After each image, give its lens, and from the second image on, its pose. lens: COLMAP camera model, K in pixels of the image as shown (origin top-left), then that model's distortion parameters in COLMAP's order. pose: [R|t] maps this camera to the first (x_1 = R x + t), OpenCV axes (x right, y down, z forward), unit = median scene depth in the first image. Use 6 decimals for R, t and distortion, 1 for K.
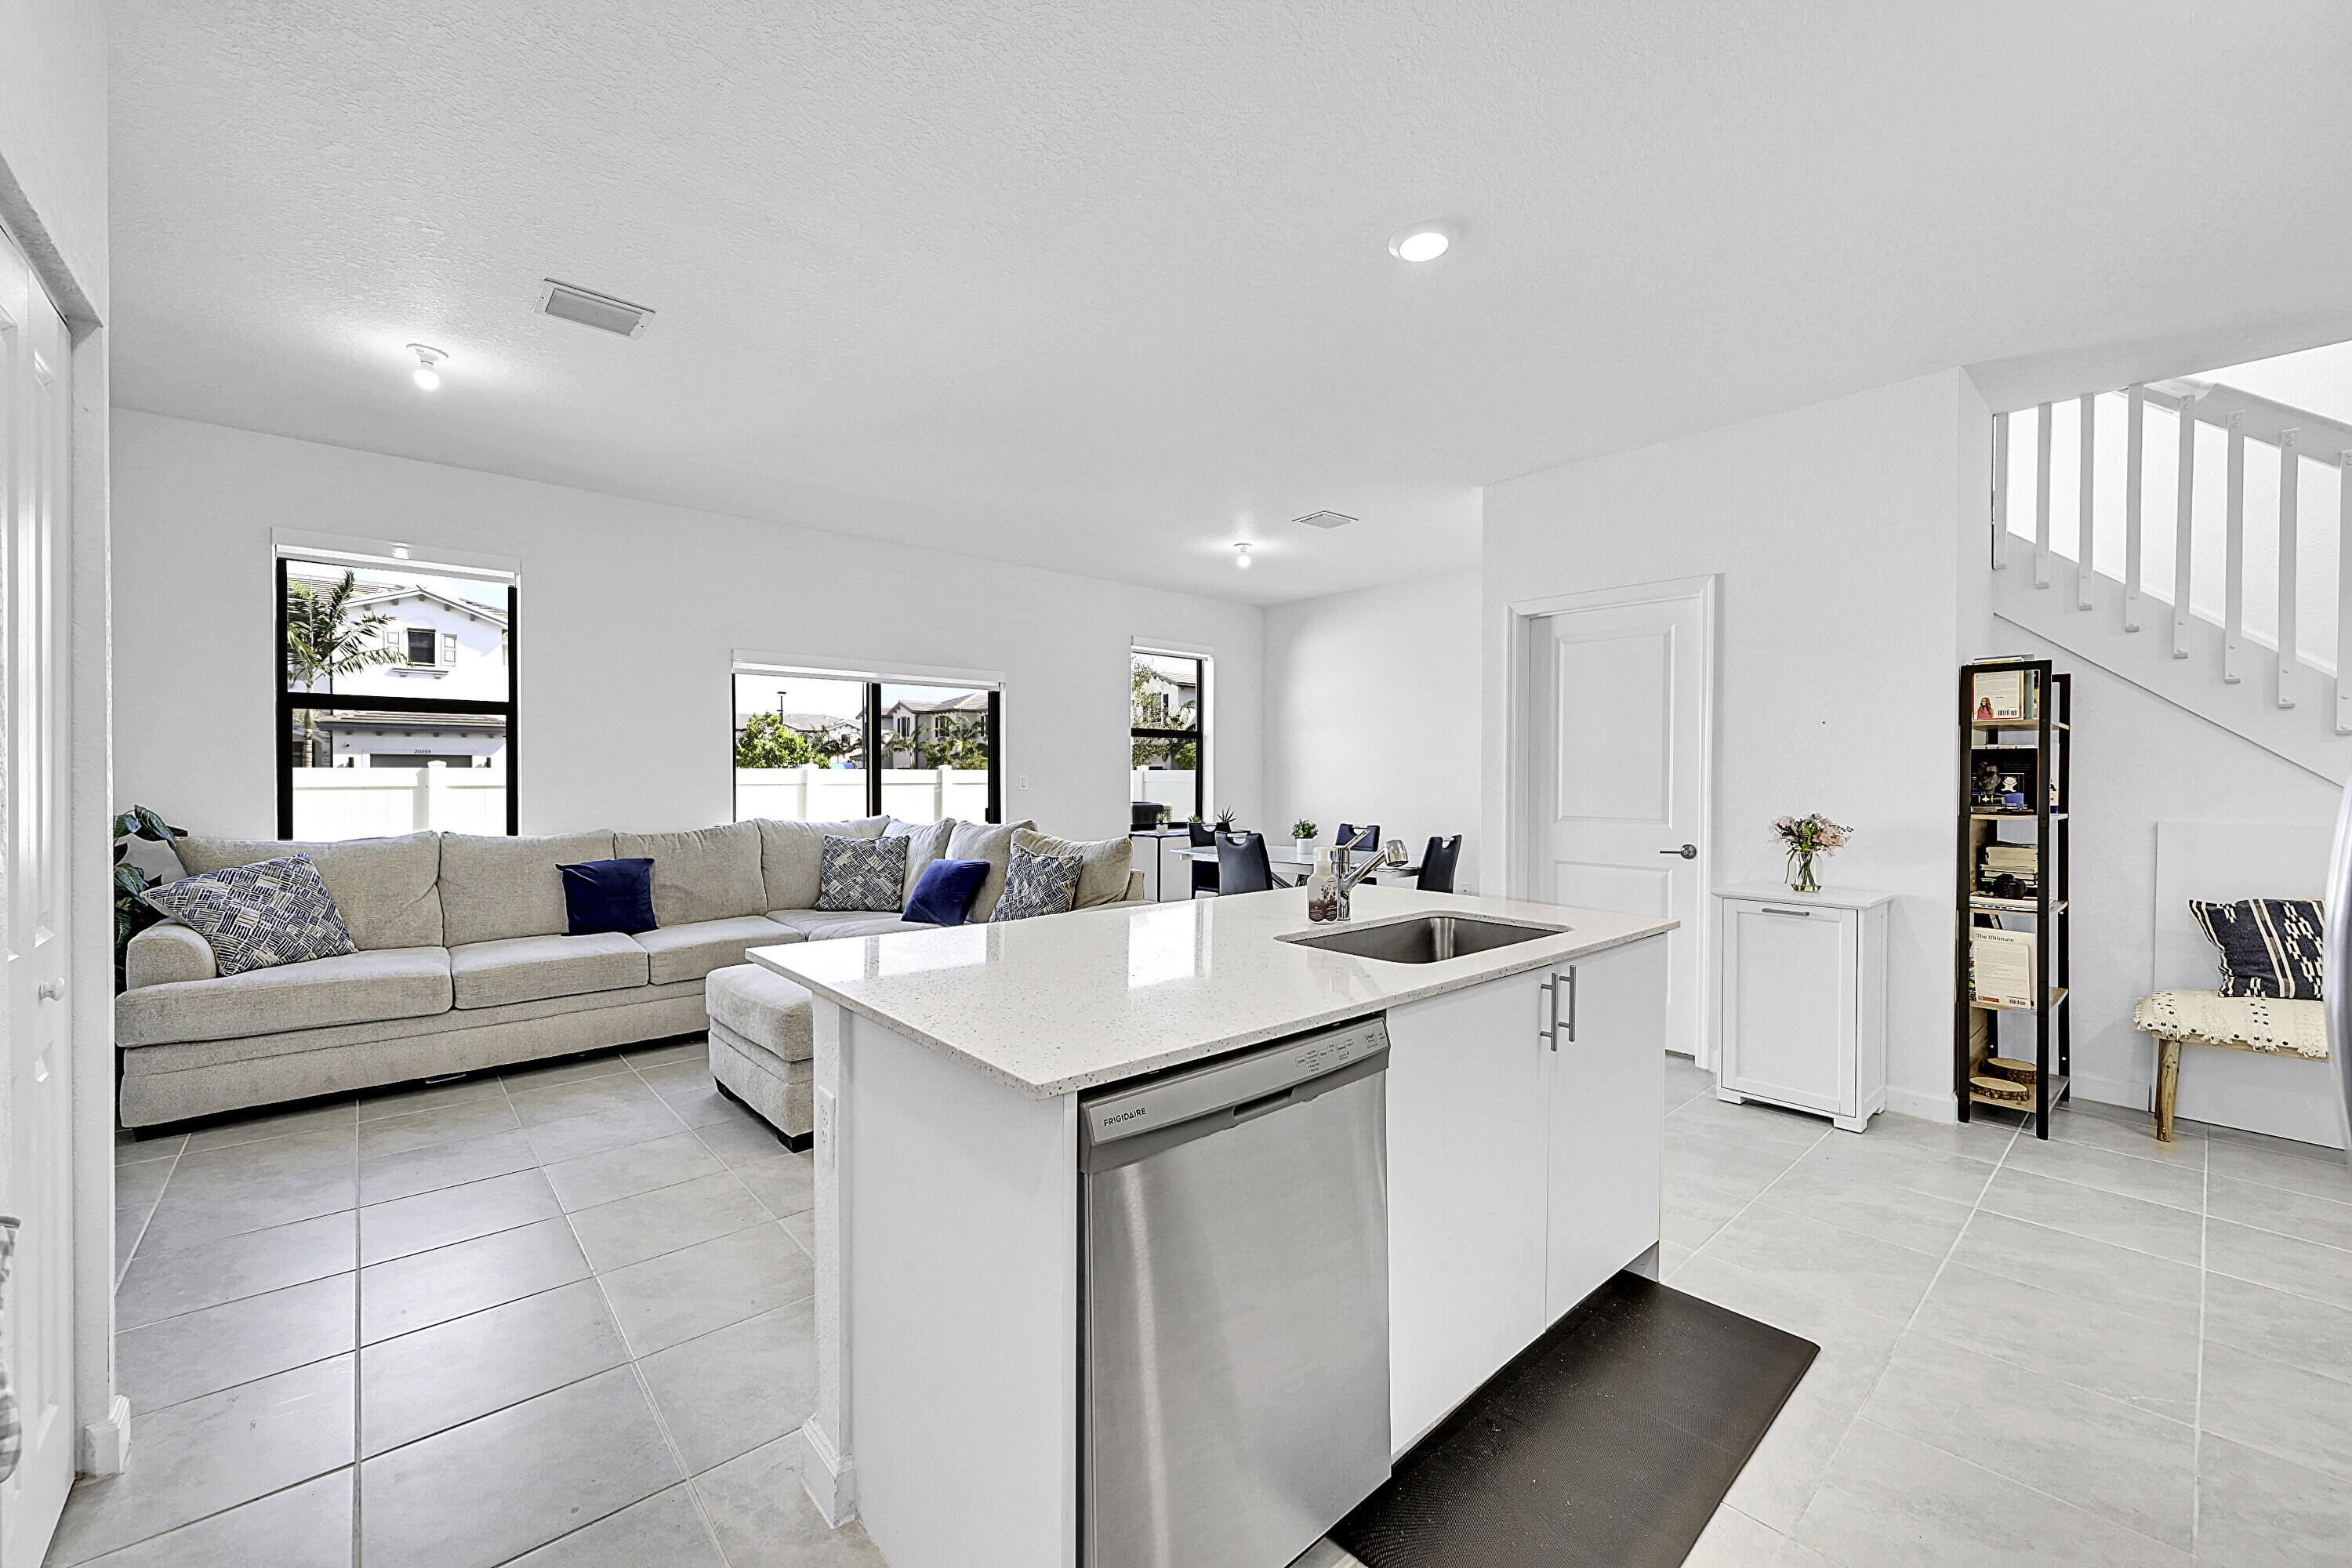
lens RADIAL K [[923.7, 0, 1174.0], [0, 923.7, 782.8], [0, 0, 1]] dist [-0.001502, 0.000938]
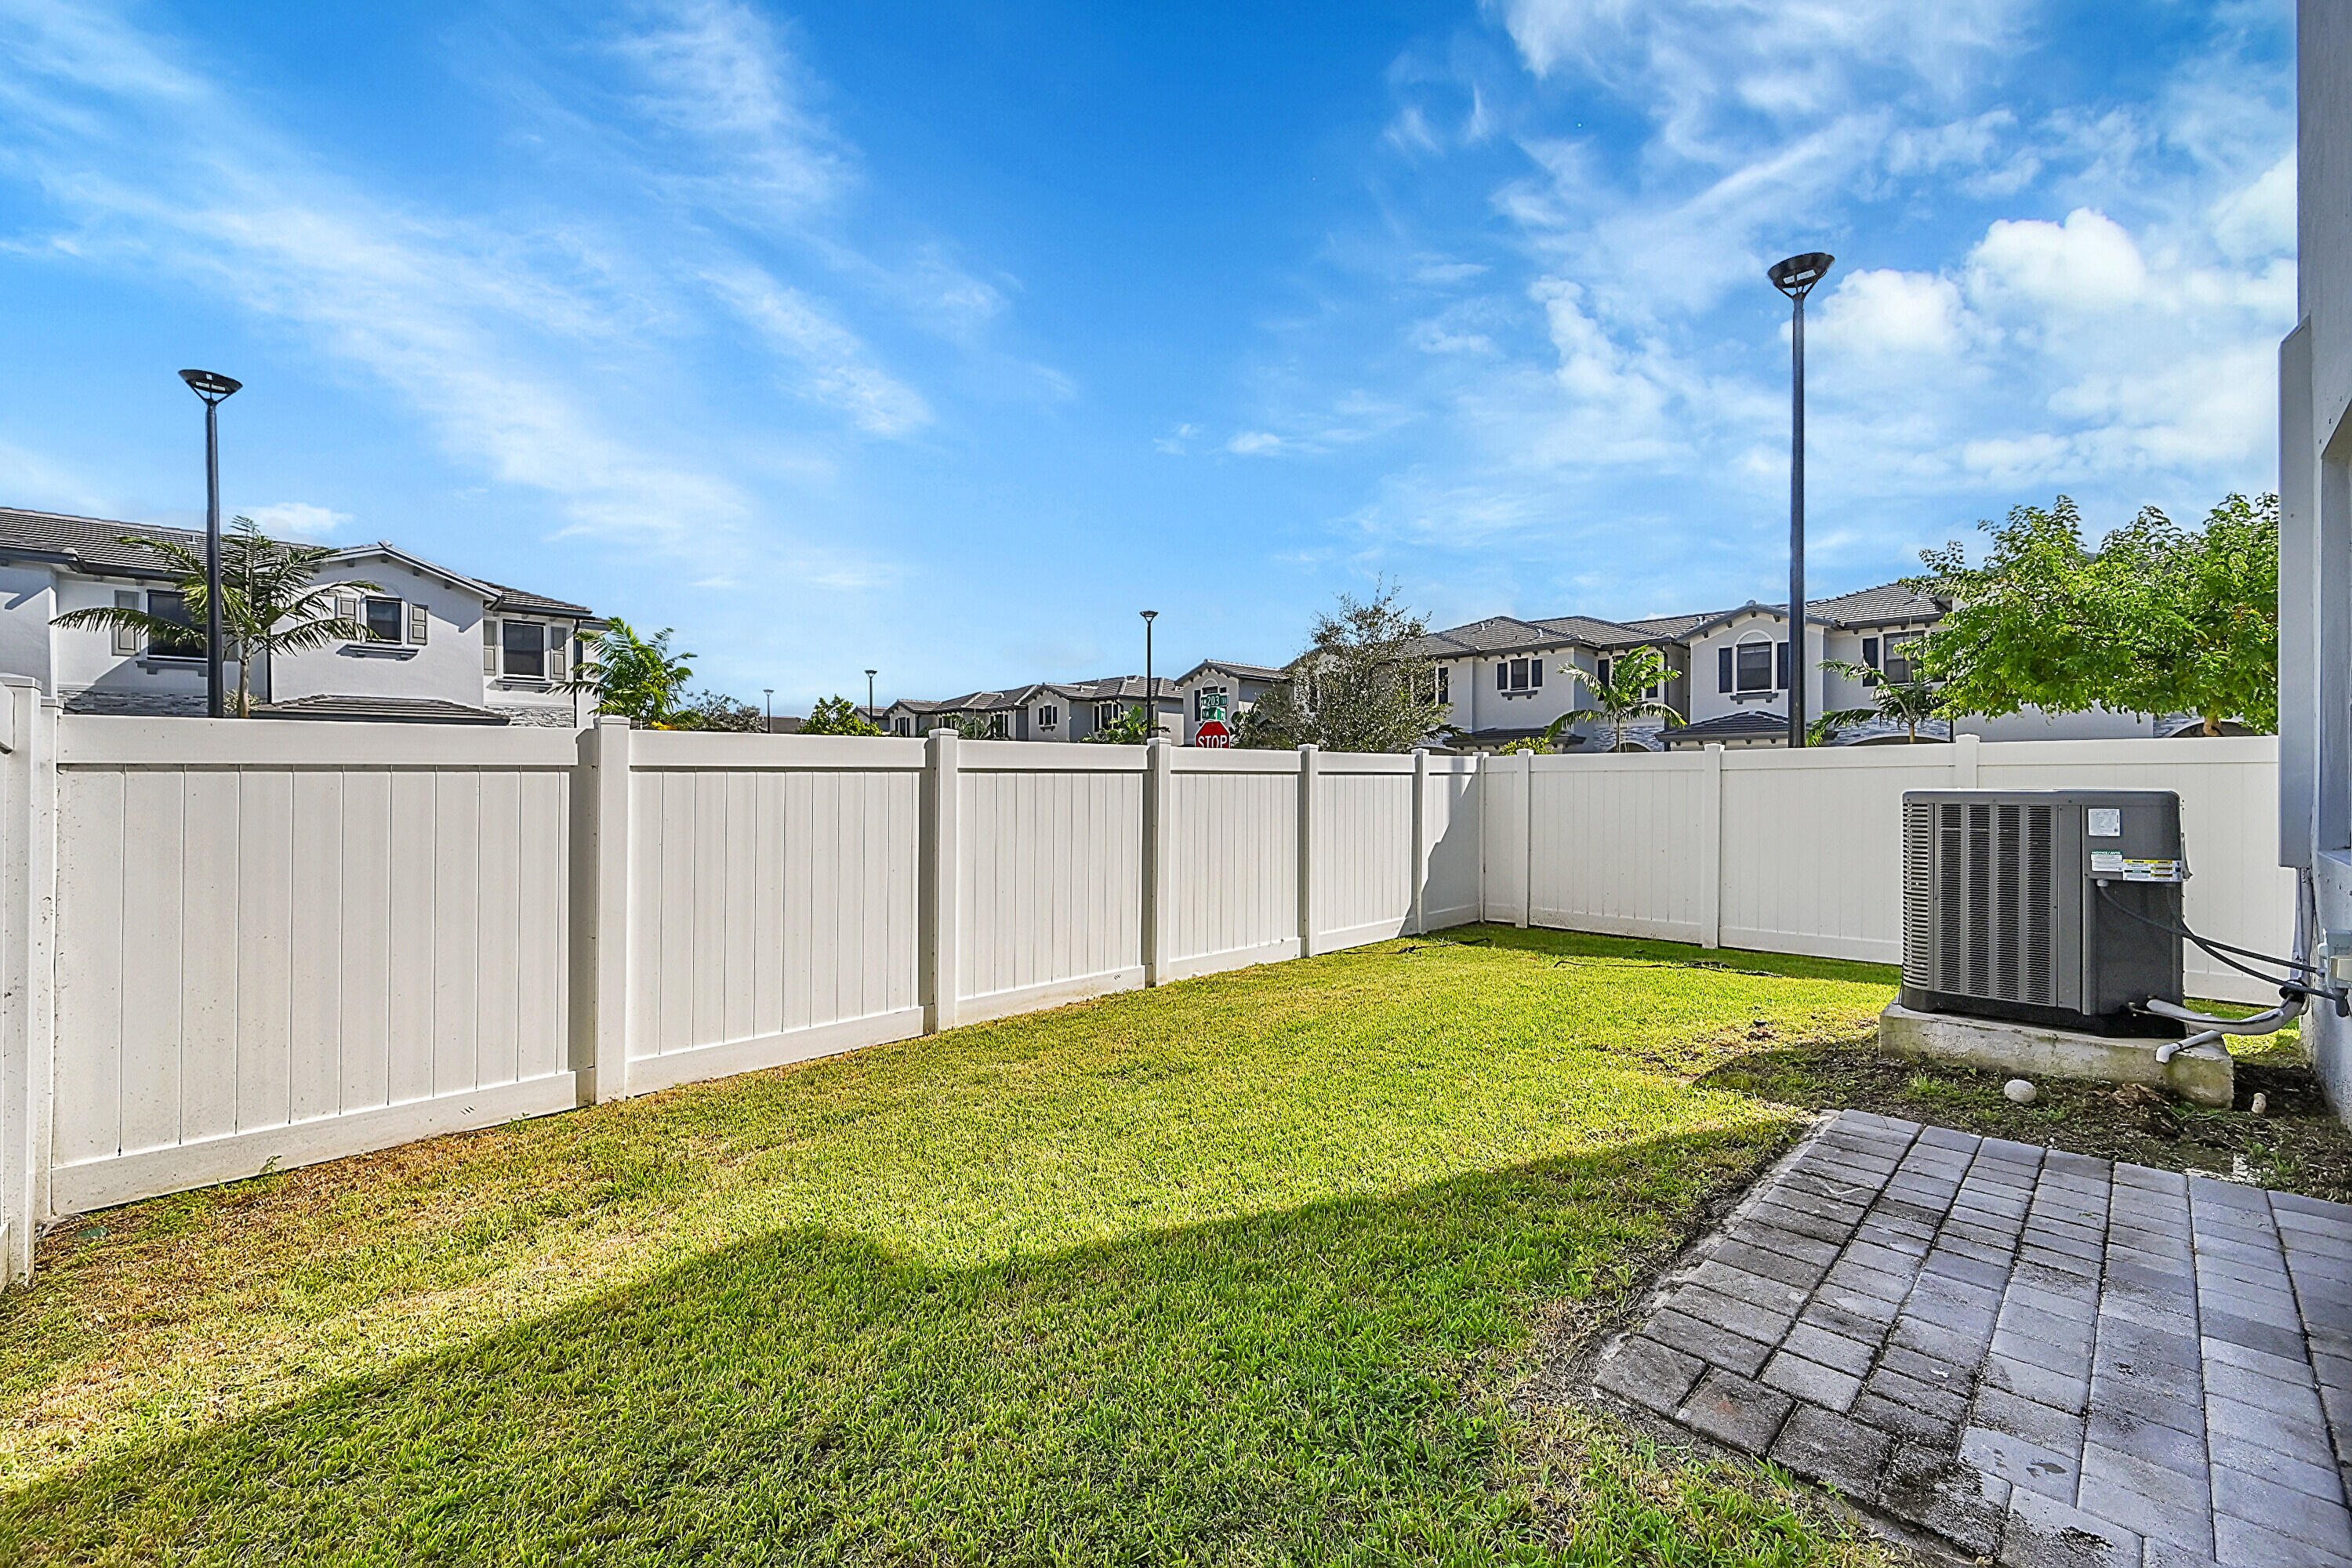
lens RADIAL K [[942.0, 0, 1169.9], [0, 942.0, 783.1], [0, 0, 1]] dist [-0.001186, -0.000038]
pose [[0.999111, -0.004178, 0.041945, -1.046624], [0.004562, 0.999948, -0.009073, 0.038989], [-0.041905, 0.009256, 0.999079, 0.963135]]
